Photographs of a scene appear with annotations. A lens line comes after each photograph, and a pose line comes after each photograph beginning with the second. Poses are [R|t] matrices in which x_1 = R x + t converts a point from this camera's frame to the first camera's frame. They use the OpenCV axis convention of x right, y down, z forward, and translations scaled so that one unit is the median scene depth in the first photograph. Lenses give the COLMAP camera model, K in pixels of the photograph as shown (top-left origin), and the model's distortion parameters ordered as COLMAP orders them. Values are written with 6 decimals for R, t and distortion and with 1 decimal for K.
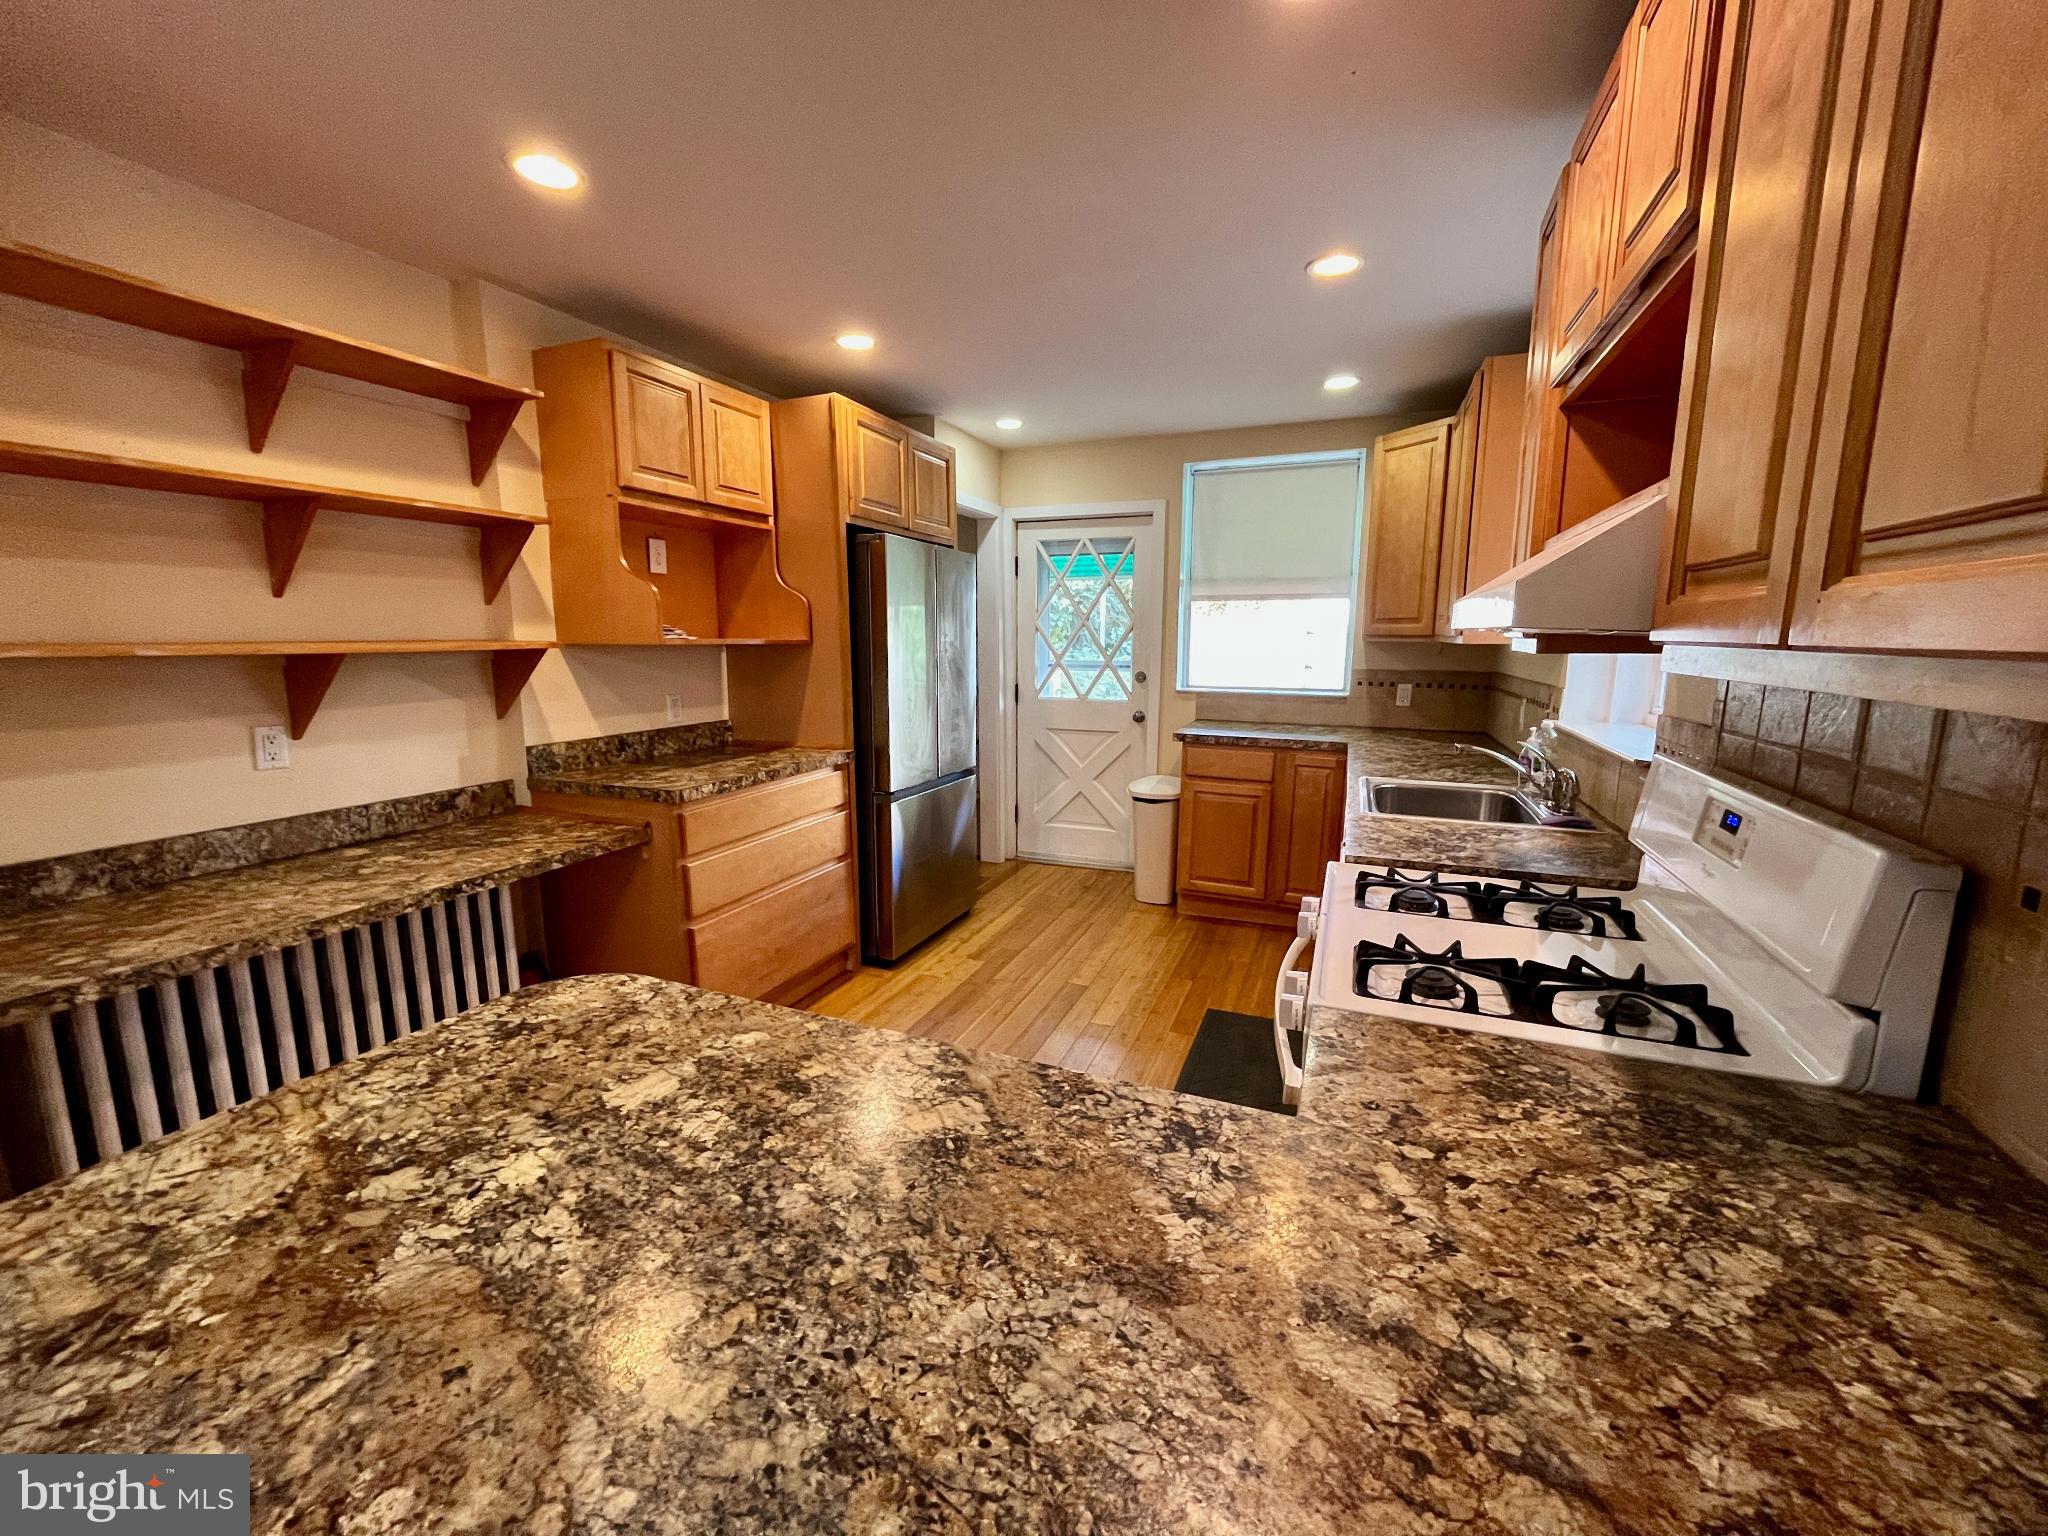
lens RADIAL K [[825.0, 0, 1024.0], [0, 825.0, 768.0], [0, 0, 1]] dist [0.000325, -0.000218]
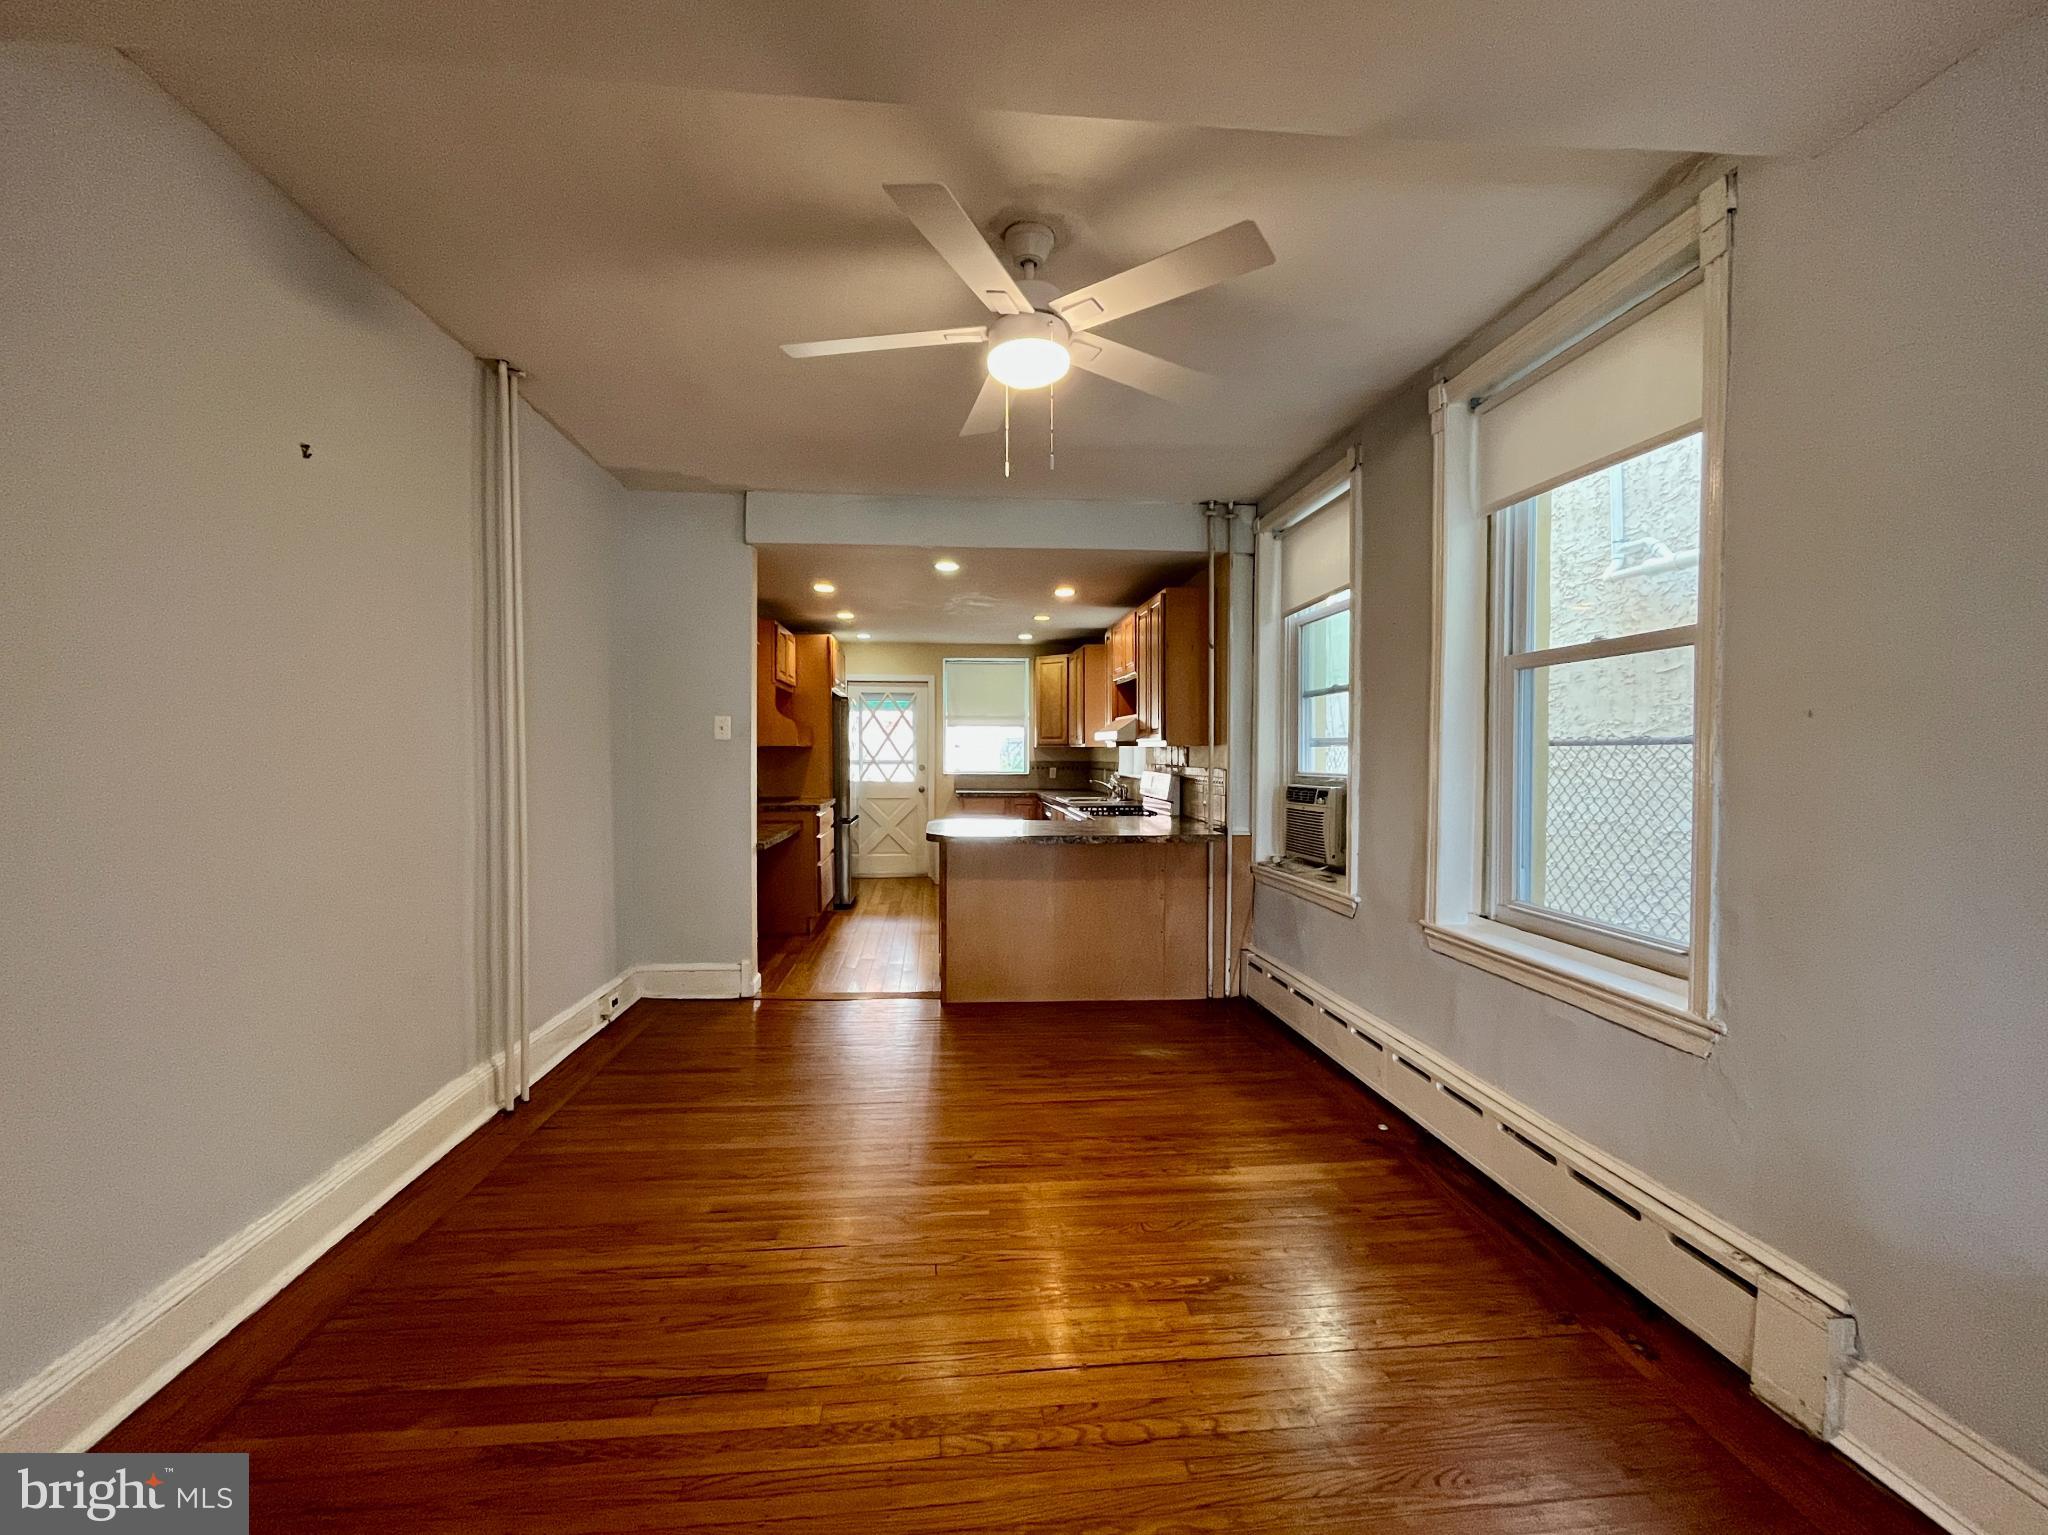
lens RADIAL K [[907.1, 0, 1024.0], [0, 907.1, 767.5], [0, 0, 1]] dist [-0.030955, -0.000189]
pose [[0.882175, -0.009299, 0.470830, -0.749997], [0.076299, 0.989417, -0.123418, 0.191842], [-0.464700, 0.144800, 0.873548, -1.067526]]
